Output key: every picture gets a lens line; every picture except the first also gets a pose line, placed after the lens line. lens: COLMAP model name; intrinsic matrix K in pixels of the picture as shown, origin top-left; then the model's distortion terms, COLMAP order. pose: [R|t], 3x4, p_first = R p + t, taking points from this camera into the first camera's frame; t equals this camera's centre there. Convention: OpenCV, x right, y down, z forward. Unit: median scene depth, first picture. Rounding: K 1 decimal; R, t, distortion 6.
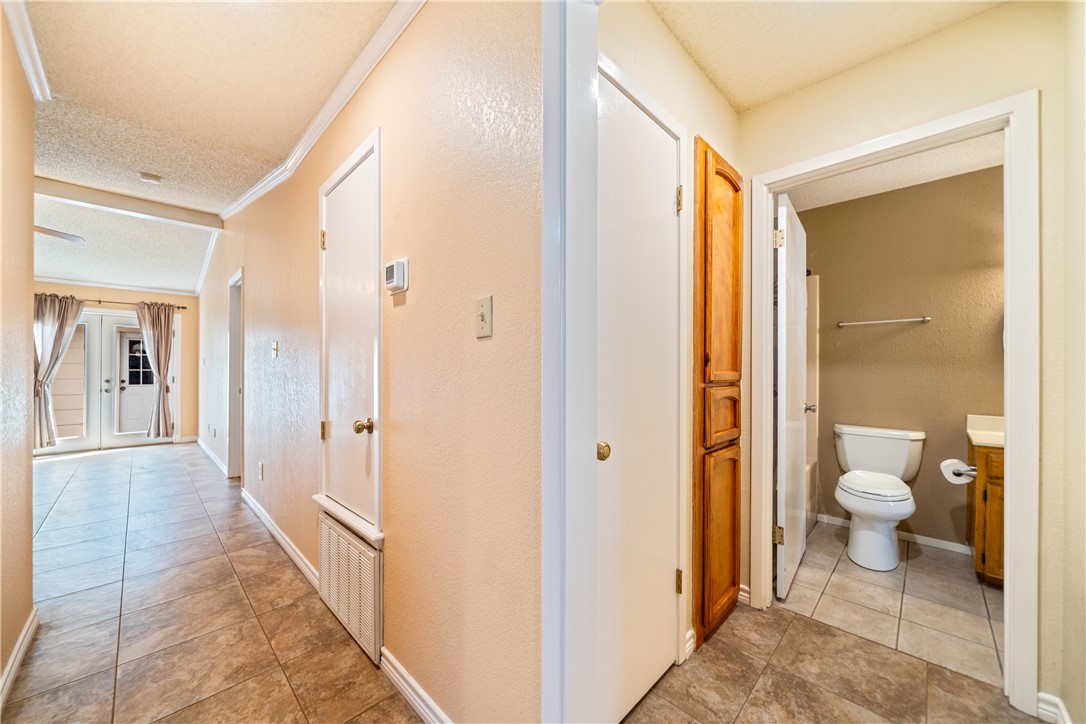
lens RADIAL K [[395.6, 0, 541.2], [0, 395.6, 368.2], [0, 0, 1]] dist [-0.005885, 0.000343]
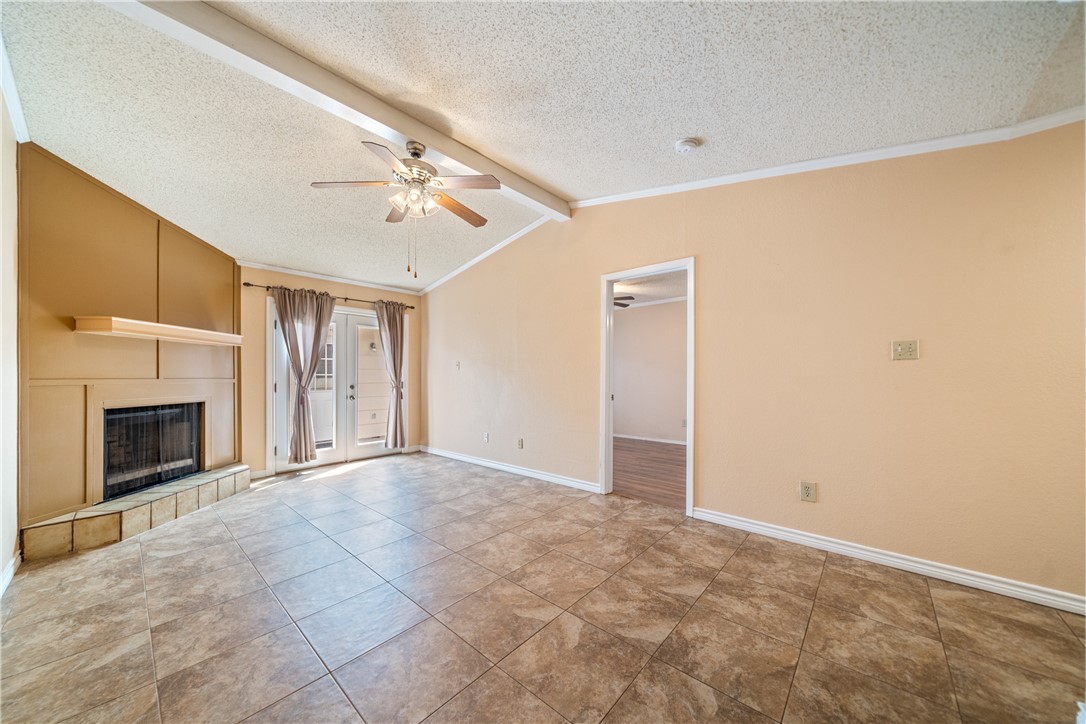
lens RADIAL K [[372.2, 0, 542.5], [0, 372.2, 376.1], [0, 0, 1]] dist [-0.003036, 0.000010]
pose [[0.999141, -0.001068, 0.041434, -0.773420], [0.000730, 0.999966, 0.008185, 0.001212], [-0.041442, -0.008147, 0.999108, 0.131848]]
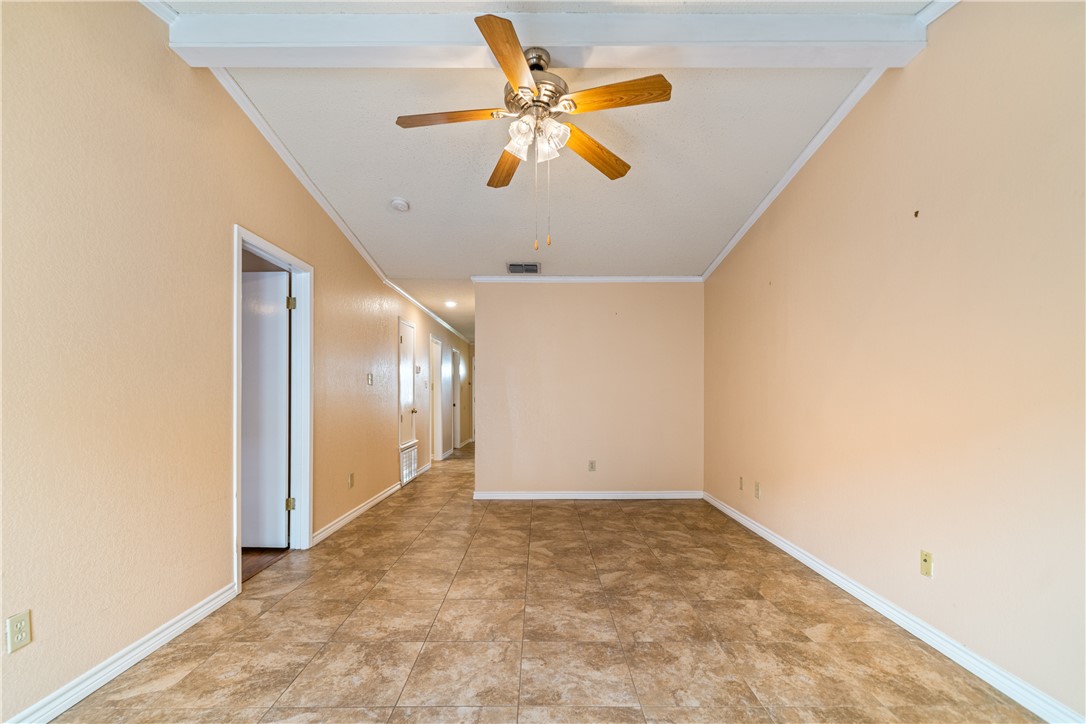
lens RADIAL K [[479.5, 0, 538.6], [0, 479.5, 396.1], [0, 0, 1]] dist [-0.001904, 0.000160]
pose [[-0.693352, -0.002309, 0.720595, -1.233829], [-0.004047, 0.999992, -0.000689, 0.007168], [-0.720588, -0.003394, -0.693356, 0.929783]]
